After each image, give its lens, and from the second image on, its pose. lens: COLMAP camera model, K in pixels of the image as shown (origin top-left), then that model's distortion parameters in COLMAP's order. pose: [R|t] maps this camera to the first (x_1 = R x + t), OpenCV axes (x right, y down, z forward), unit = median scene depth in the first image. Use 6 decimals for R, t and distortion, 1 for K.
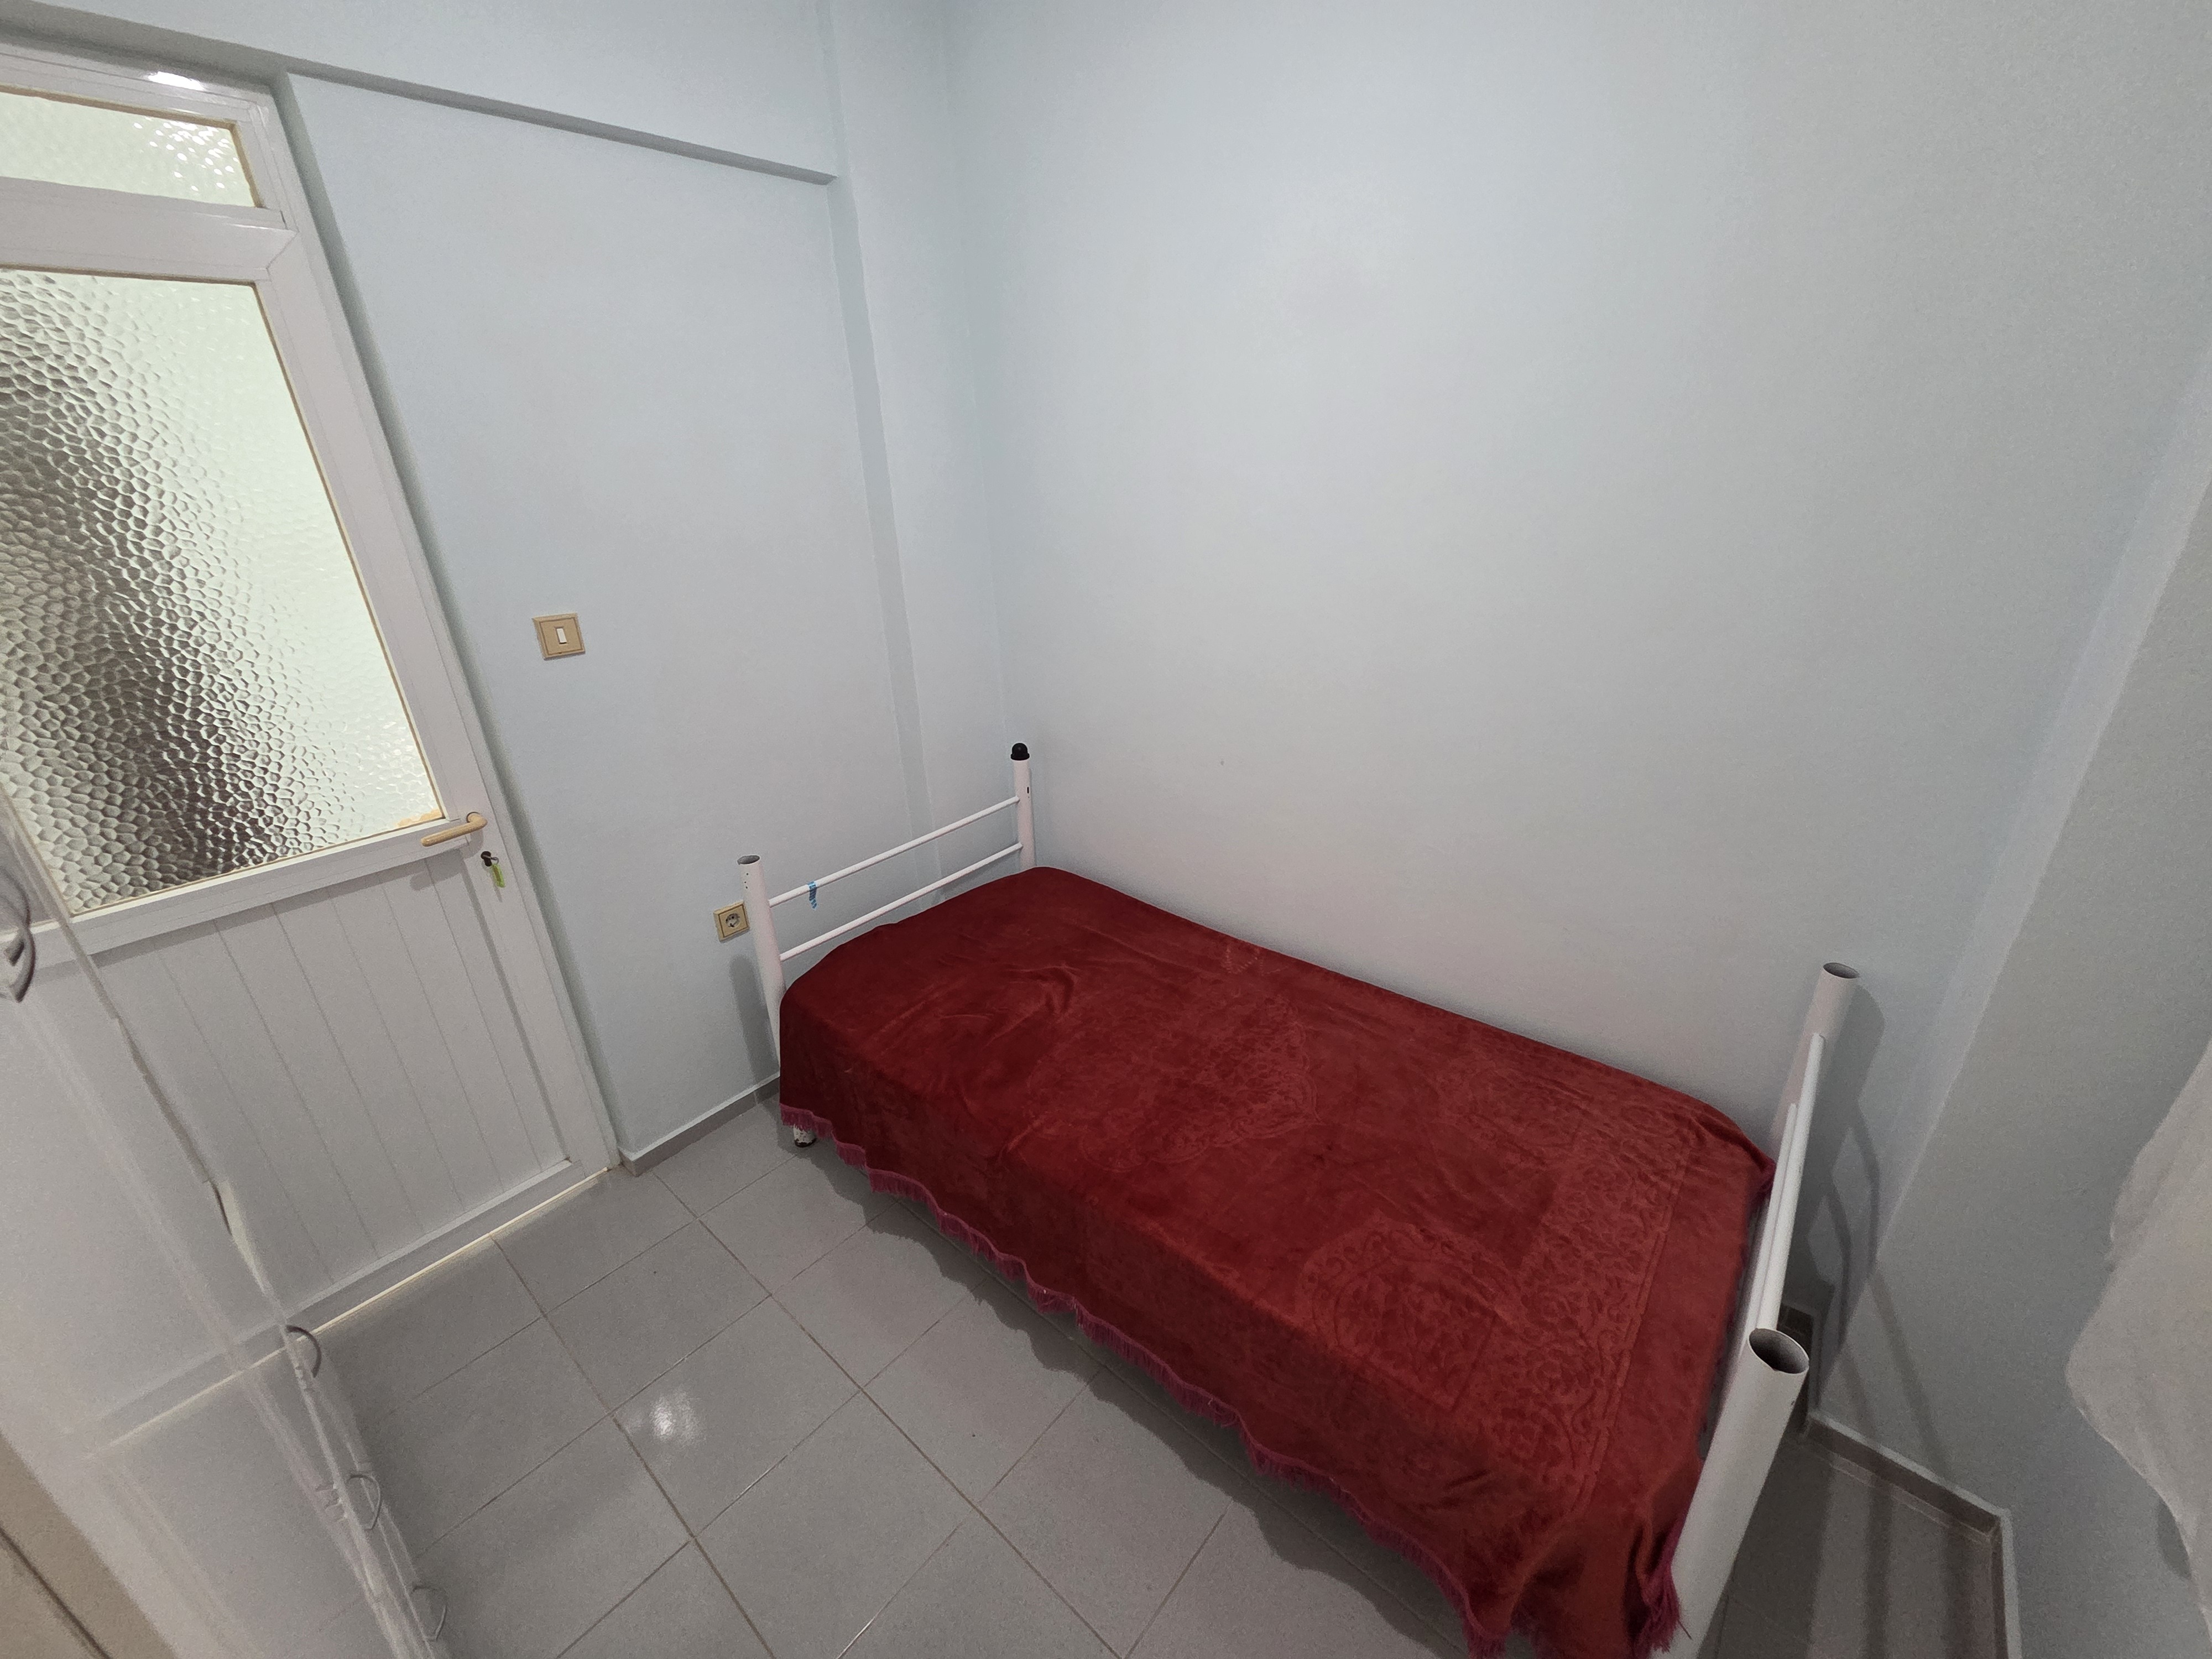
lens RADIAL K [[904.2, 0, 1106.2], [0, 904.2, 826.4], [0, 0, 1]] dist [-0.000335, 0.000603]
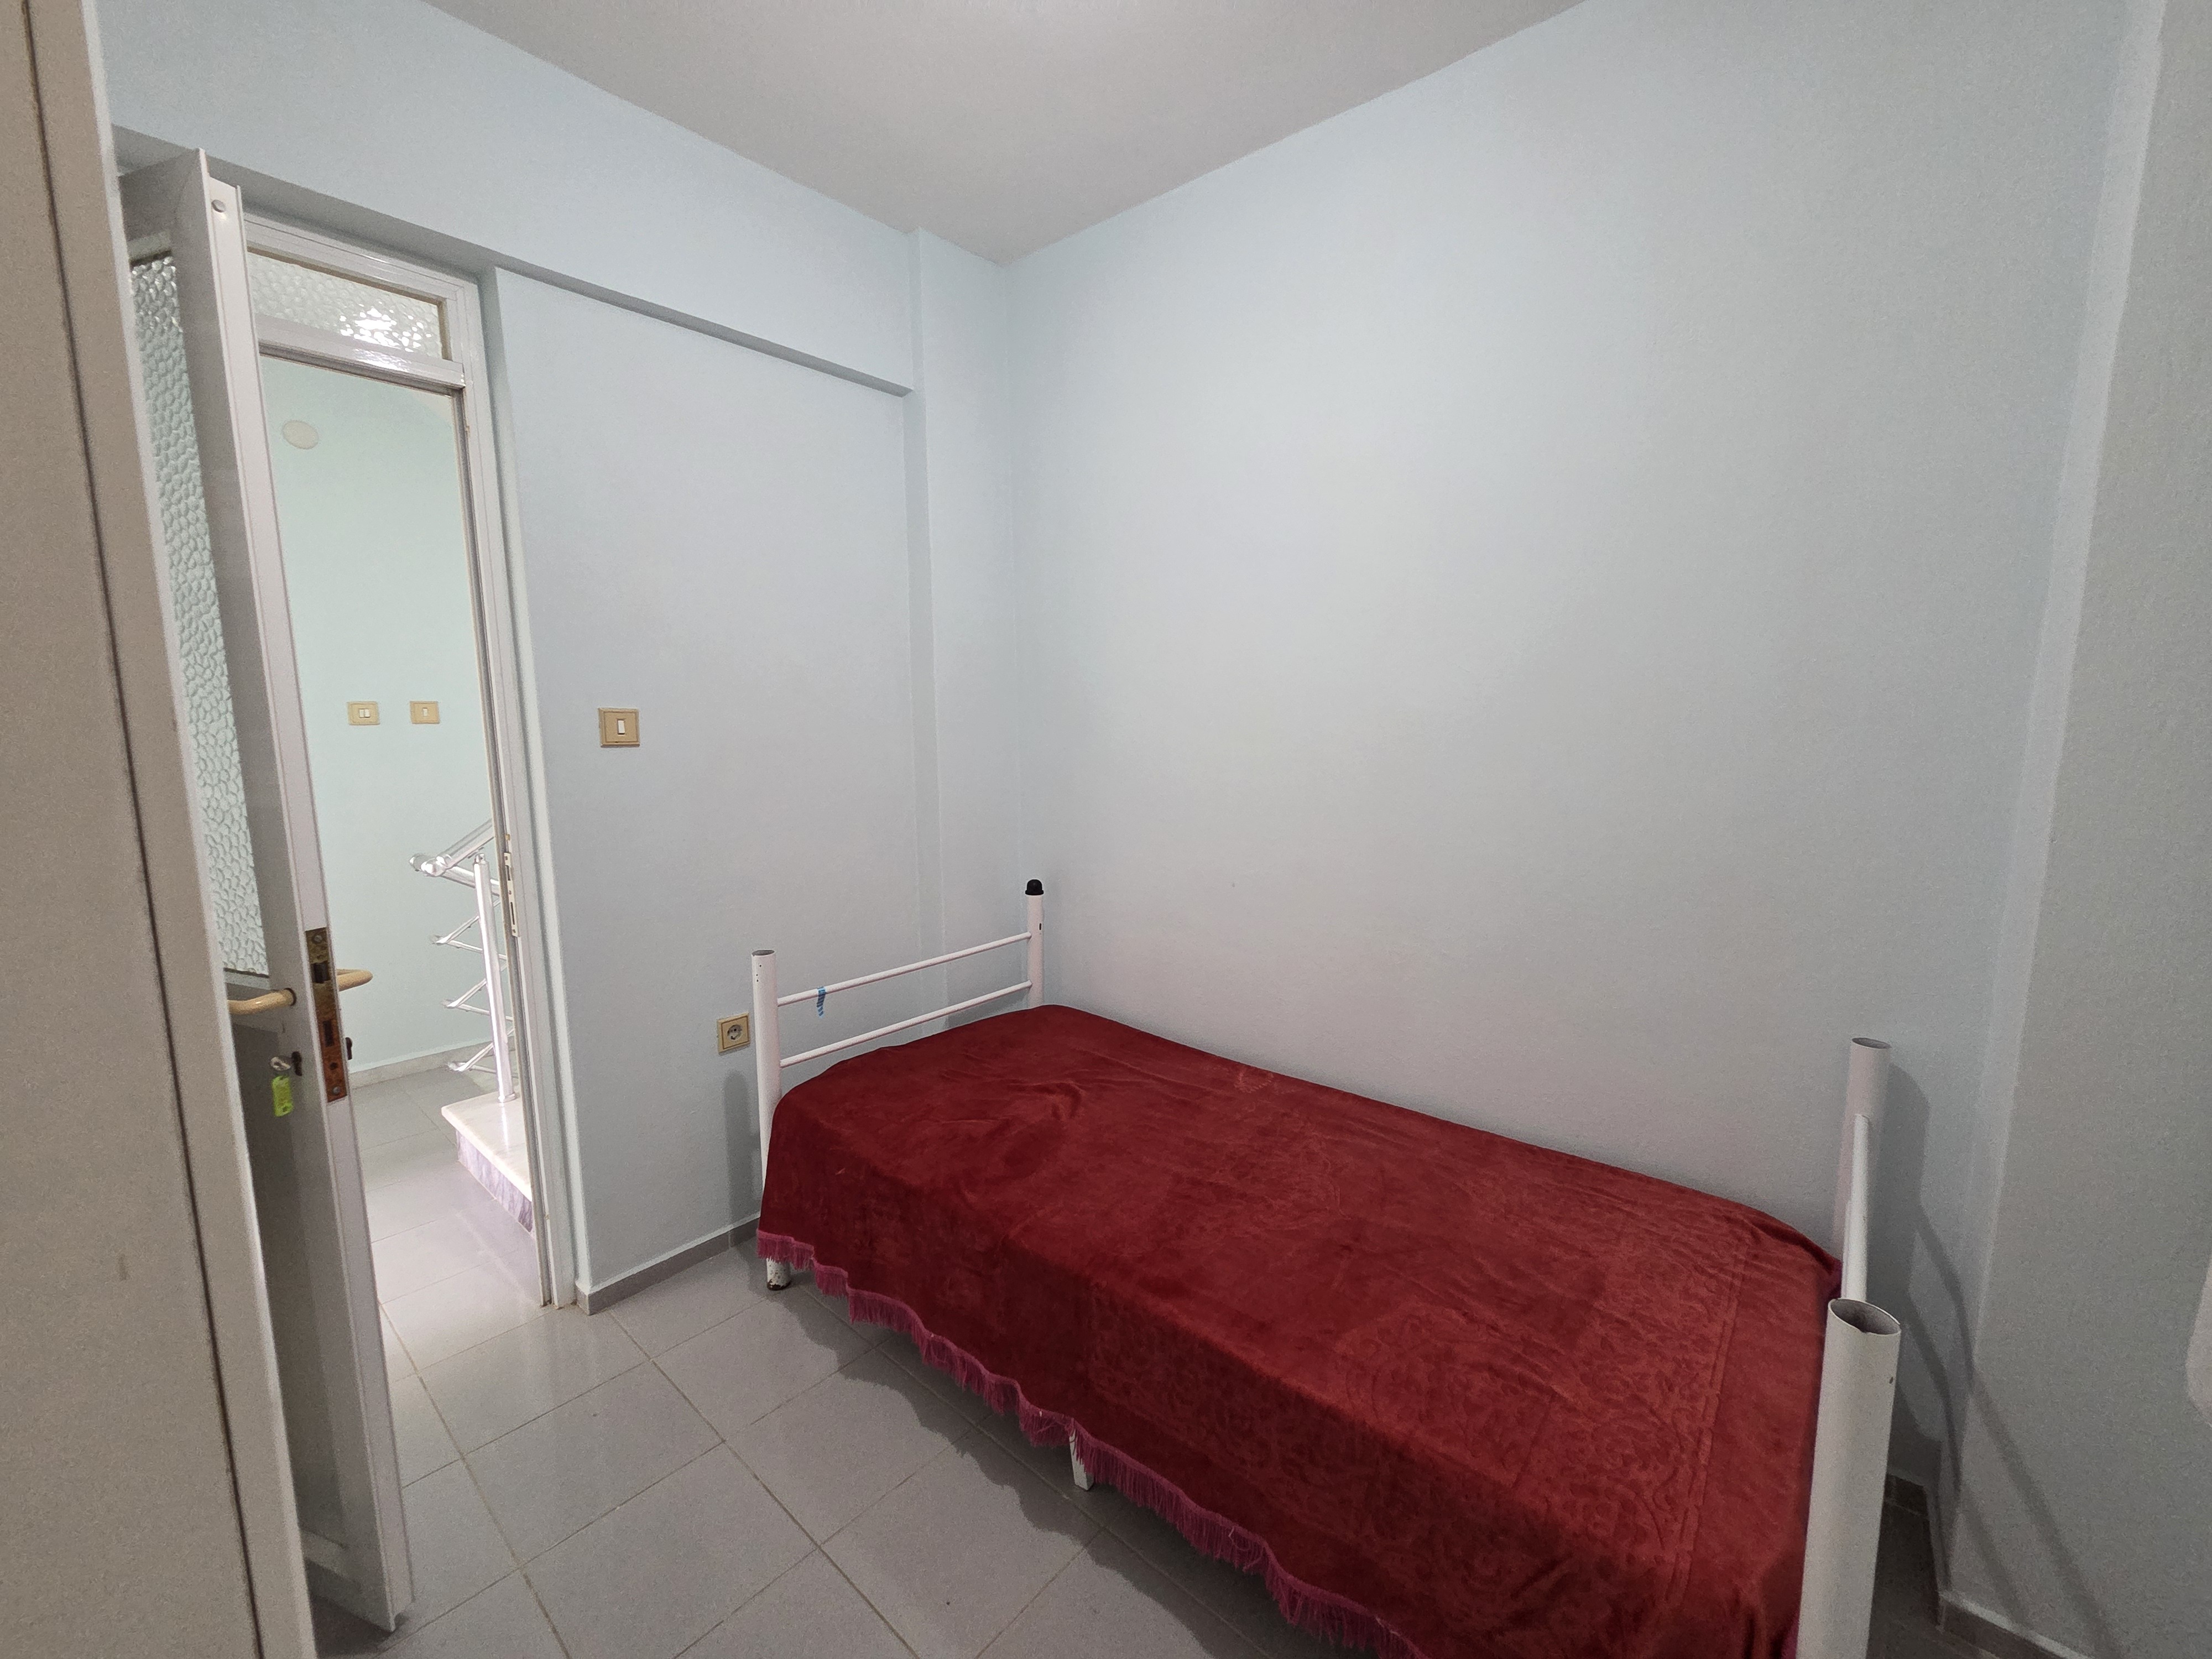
lens RADIAL K [[904.2, 0, 1105.0], [0, 904.2, 832.8], [0, 0, 1]] dist [-0.000335, 0.000603]
pose [[0.999521, 0.030192, -0.006819, -0.016031], [-0.030907, 0.961649, -0.272537, 0.206213], [-0.001671, 0.272617, 0.962121, -0.003742]]
